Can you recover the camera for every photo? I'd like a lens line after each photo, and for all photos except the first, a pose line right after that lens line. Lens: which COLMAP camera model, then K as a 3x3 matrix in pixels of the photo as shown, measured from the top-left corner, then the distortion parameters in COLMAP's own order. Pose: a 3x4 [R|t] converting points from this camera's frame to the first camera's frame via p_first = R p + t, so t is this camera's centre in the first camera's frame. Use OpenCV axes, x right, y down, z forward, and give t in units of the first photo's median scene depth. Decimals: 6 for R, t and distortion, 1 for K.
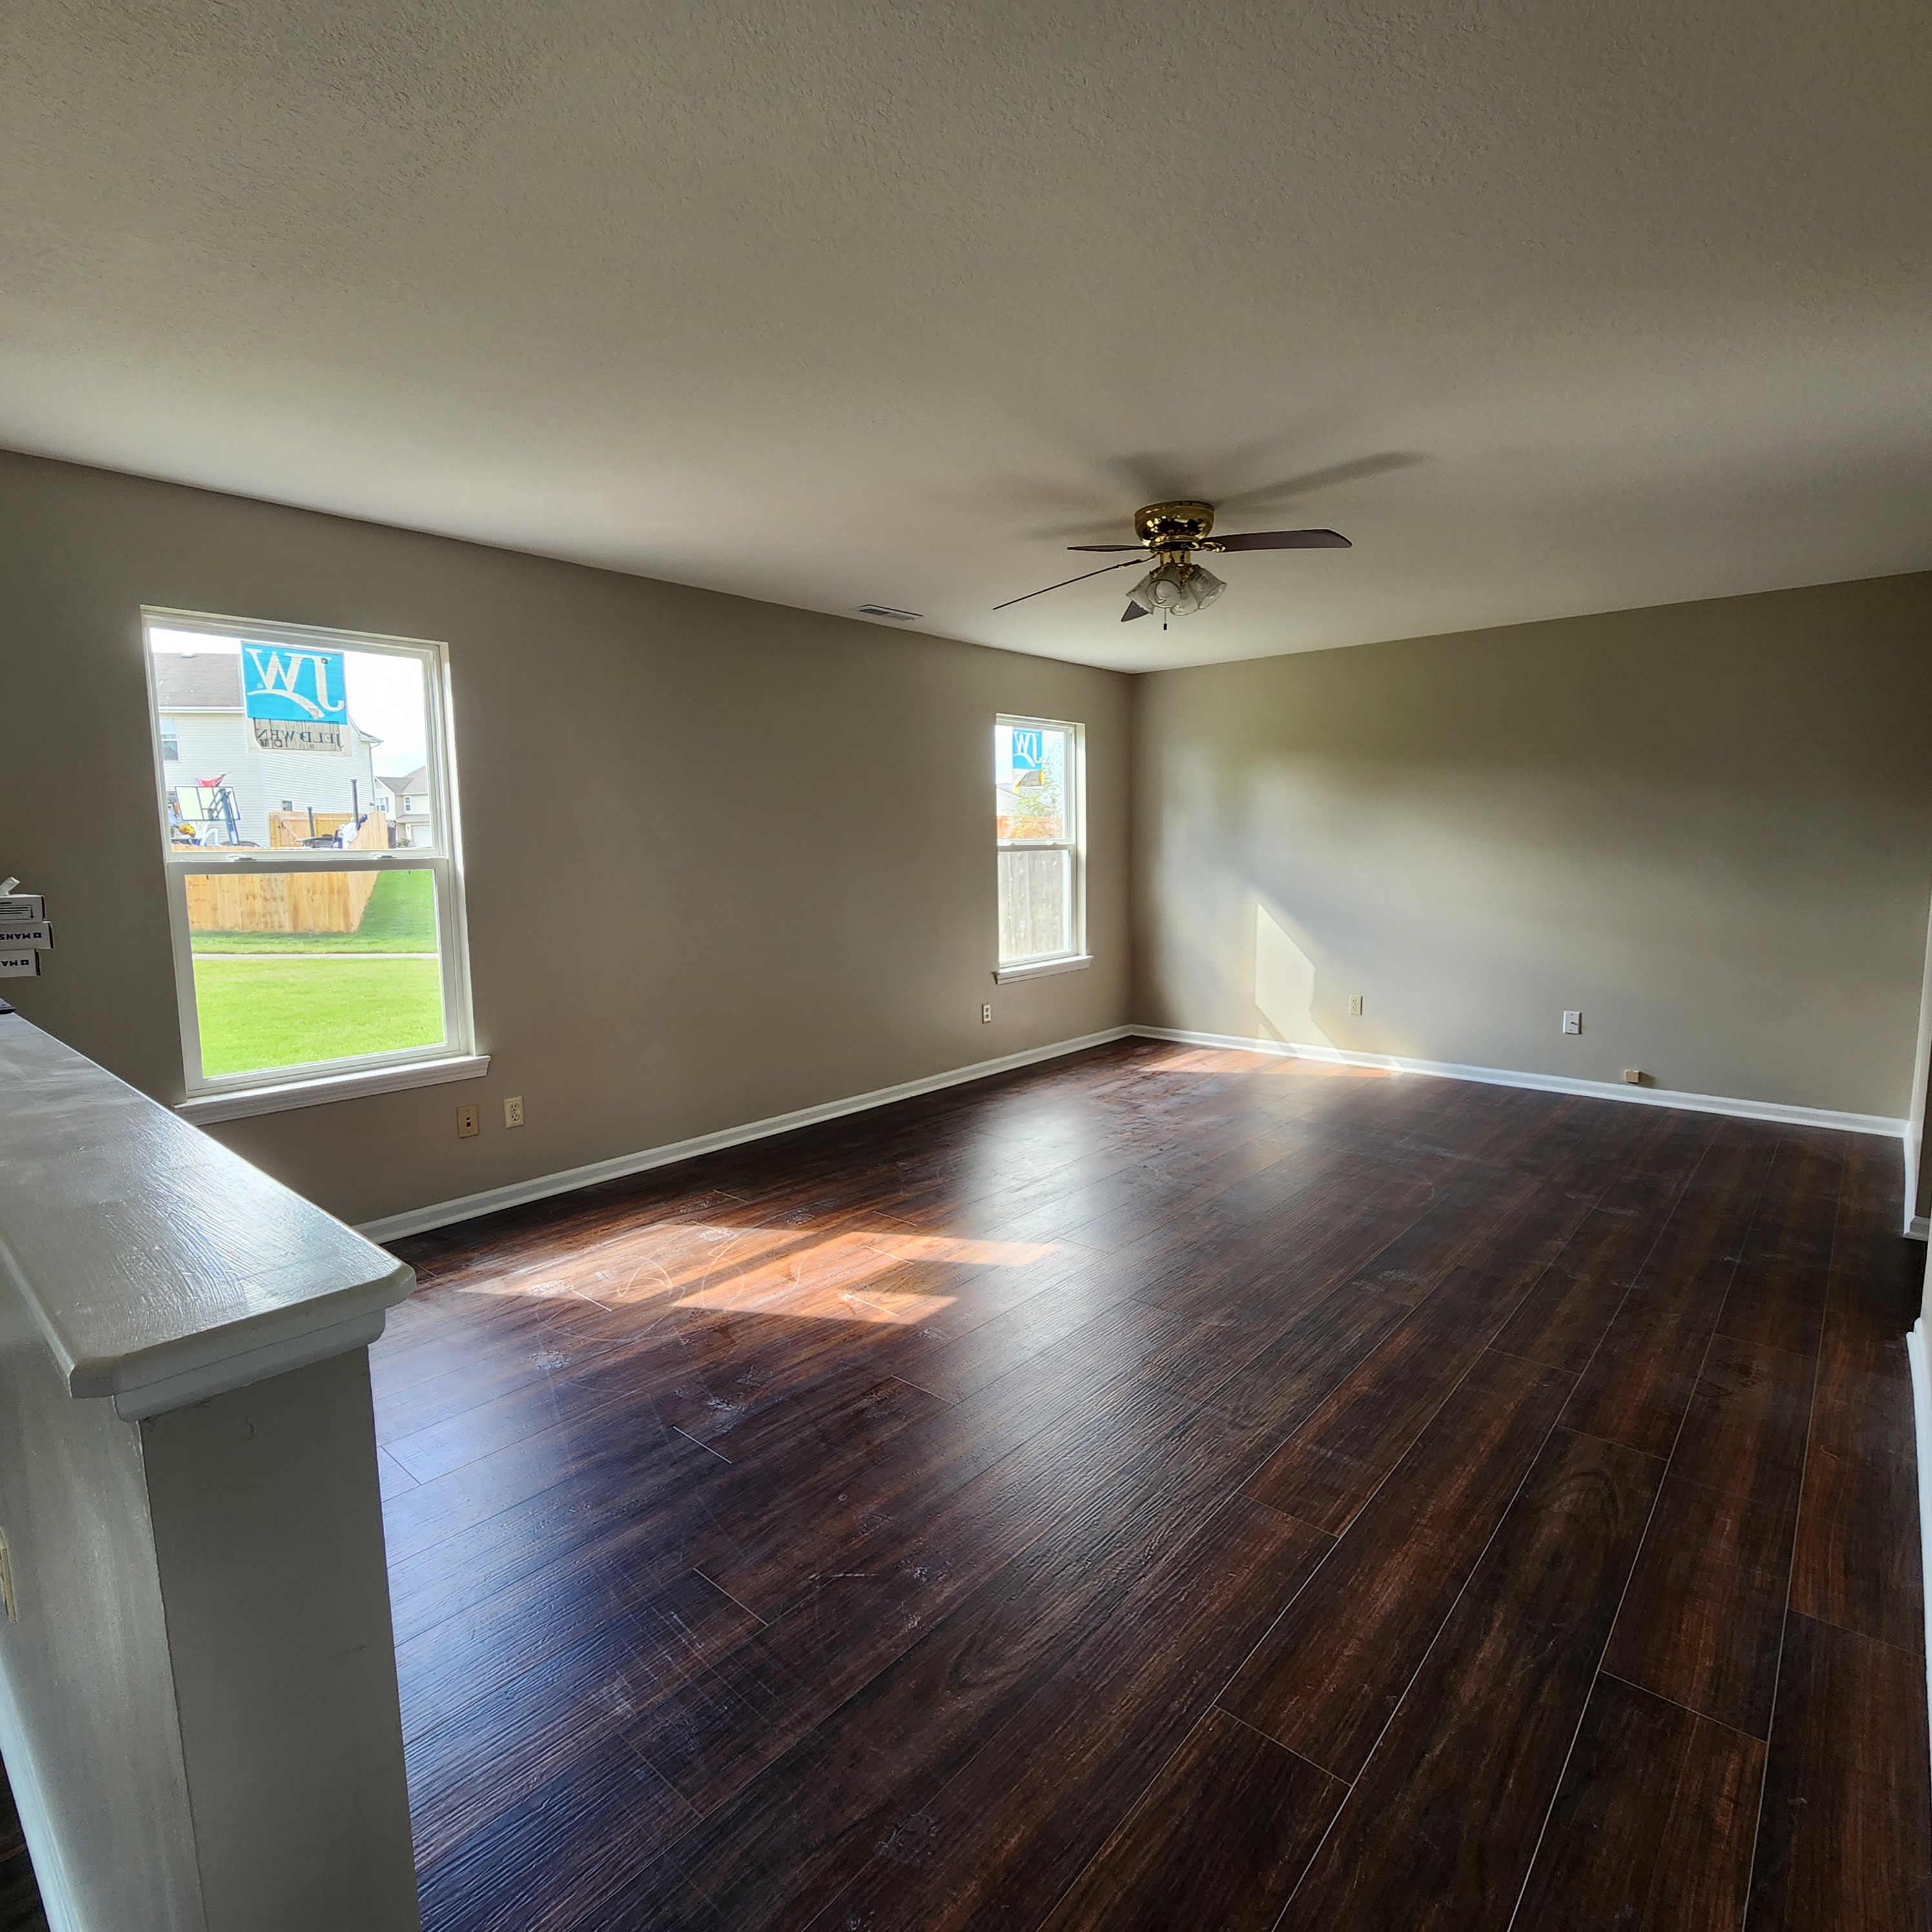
lens RADIAL K [[1049.5, 0, 970.6], [0, 1049.5, 961.7], [0, 0, 1]] dist [0.003382, -0.002167]
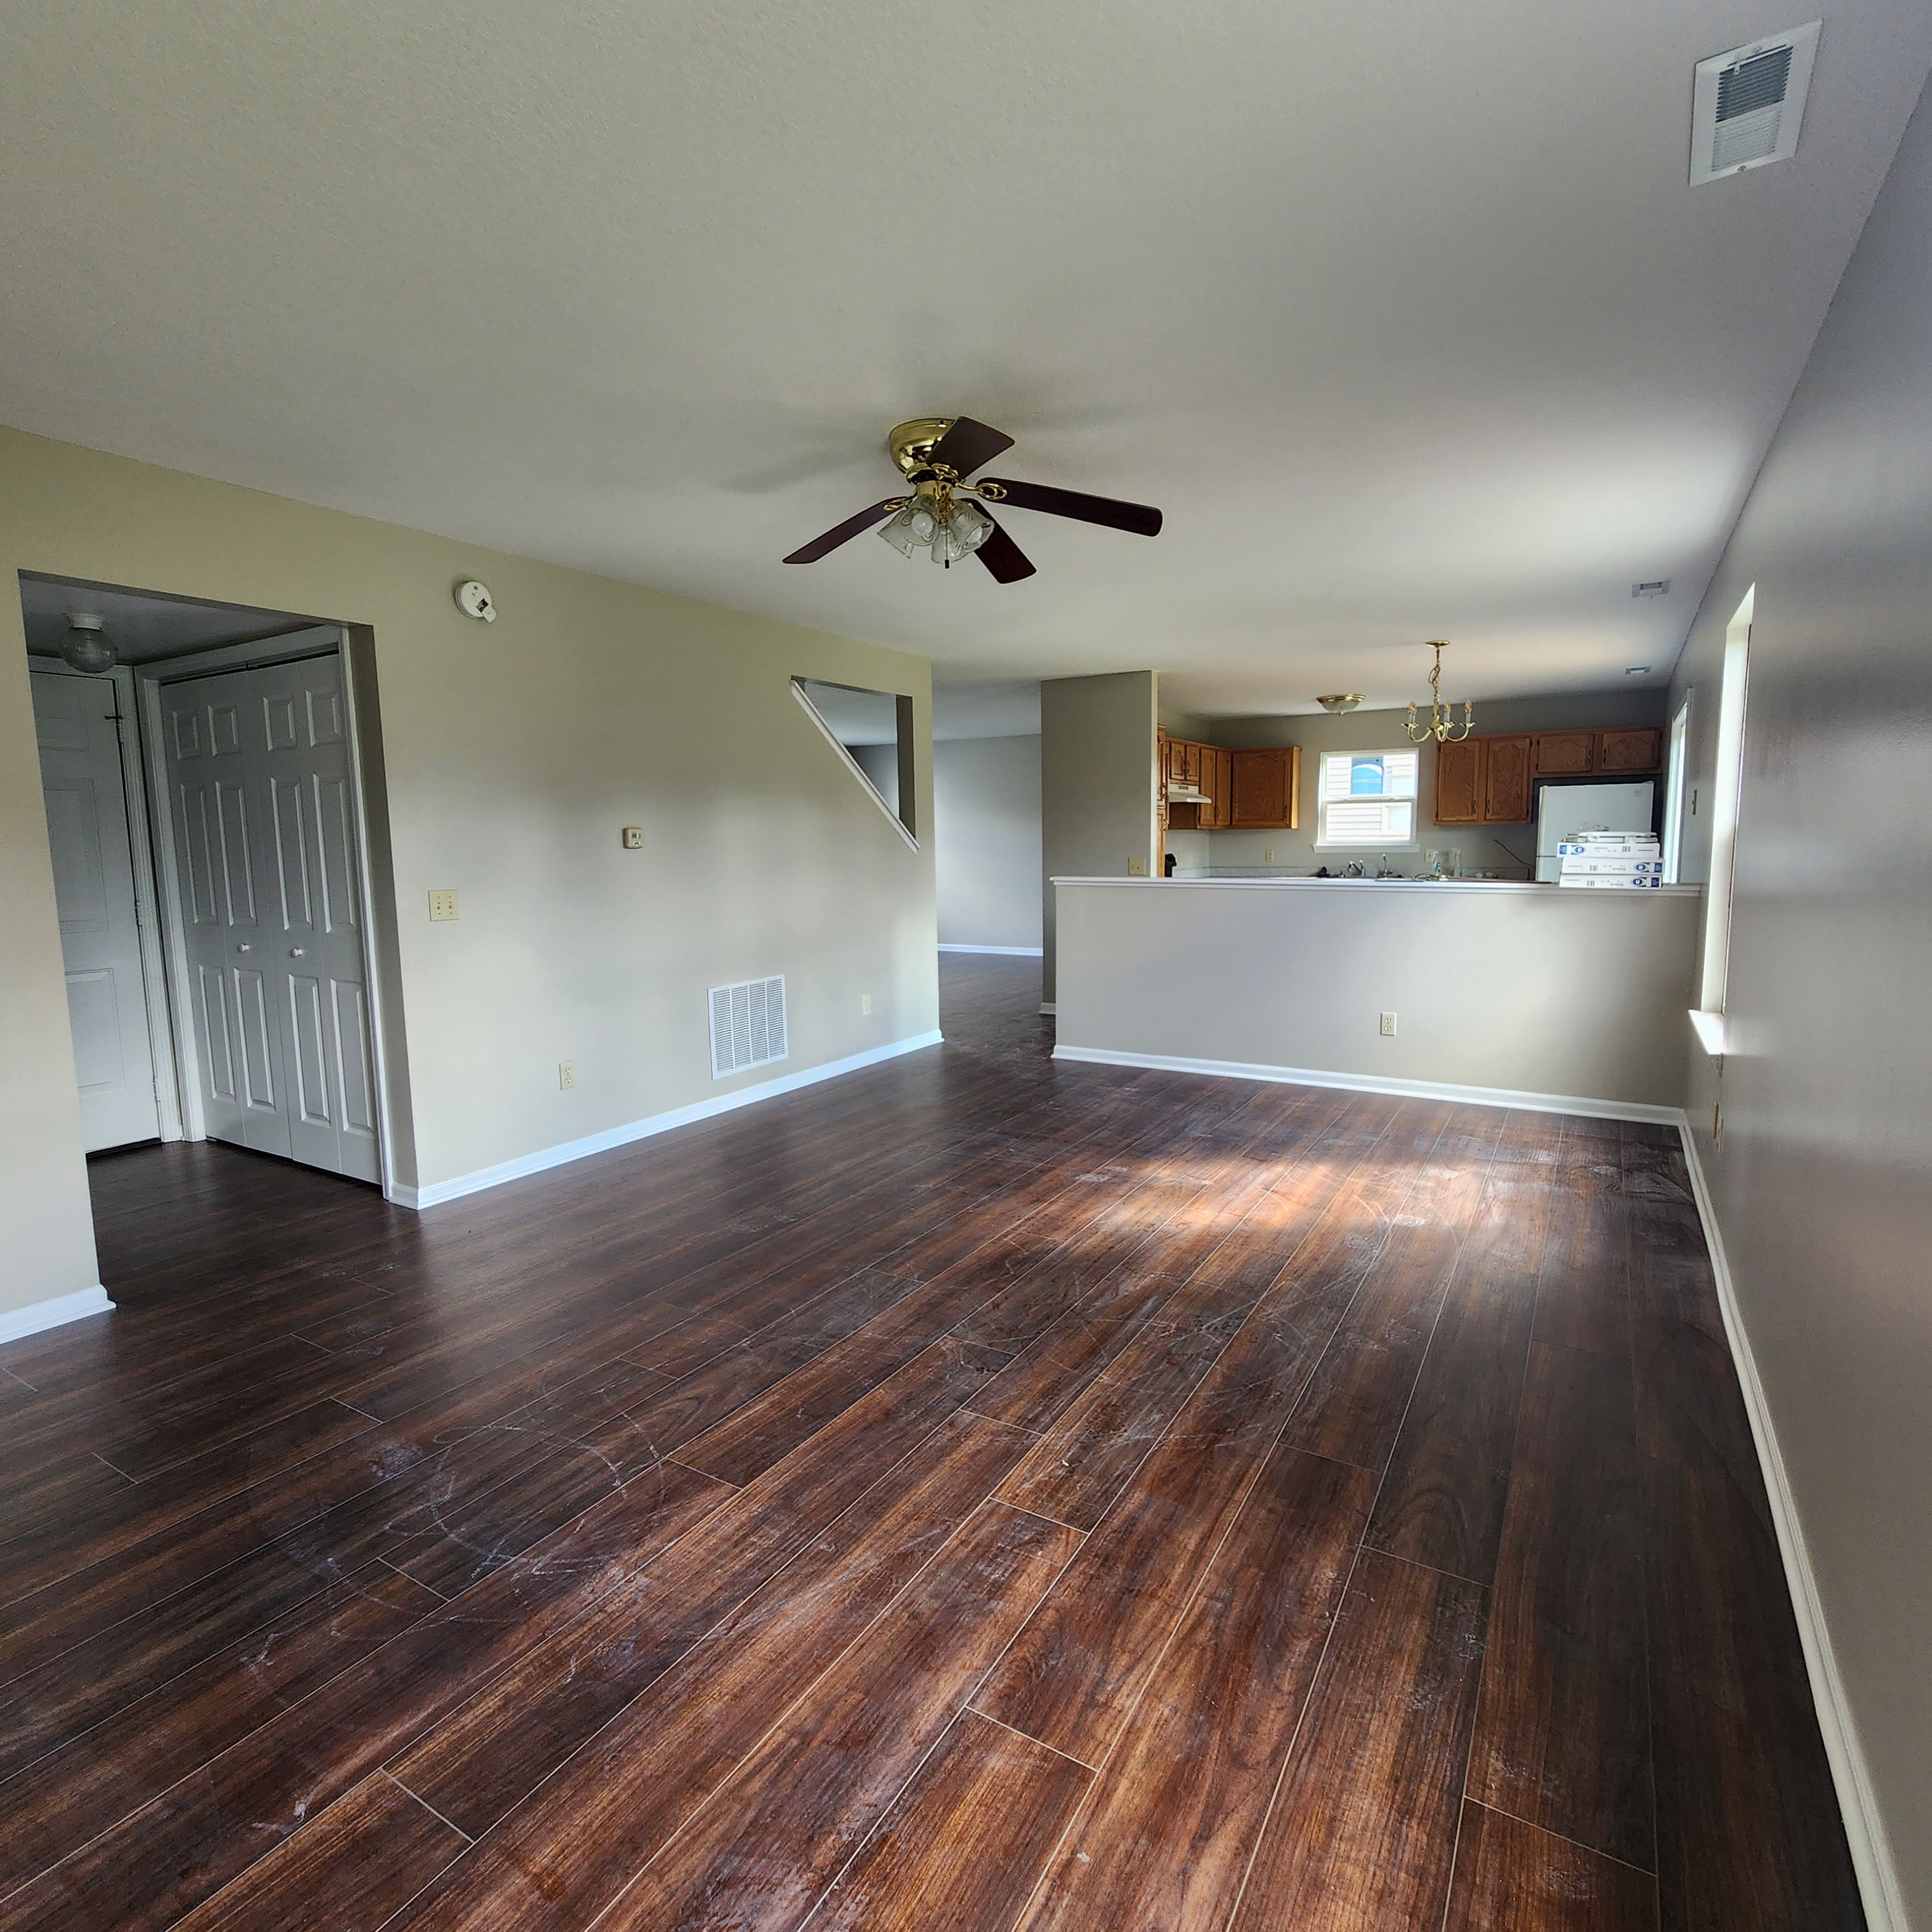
lens RADIAL K [[1049.5, 0, 970.6], [0, 1049.5, 961.7], [0, 0, 1]] dist [0.003382, -0.002167]
pose [[-0.984717, 0.046731, -0.167776, 0.336394], [0.006184, 0.972104, 0.234468, -0.221577], [0.174053, 0.229847, -0.957536, 1.956495]]
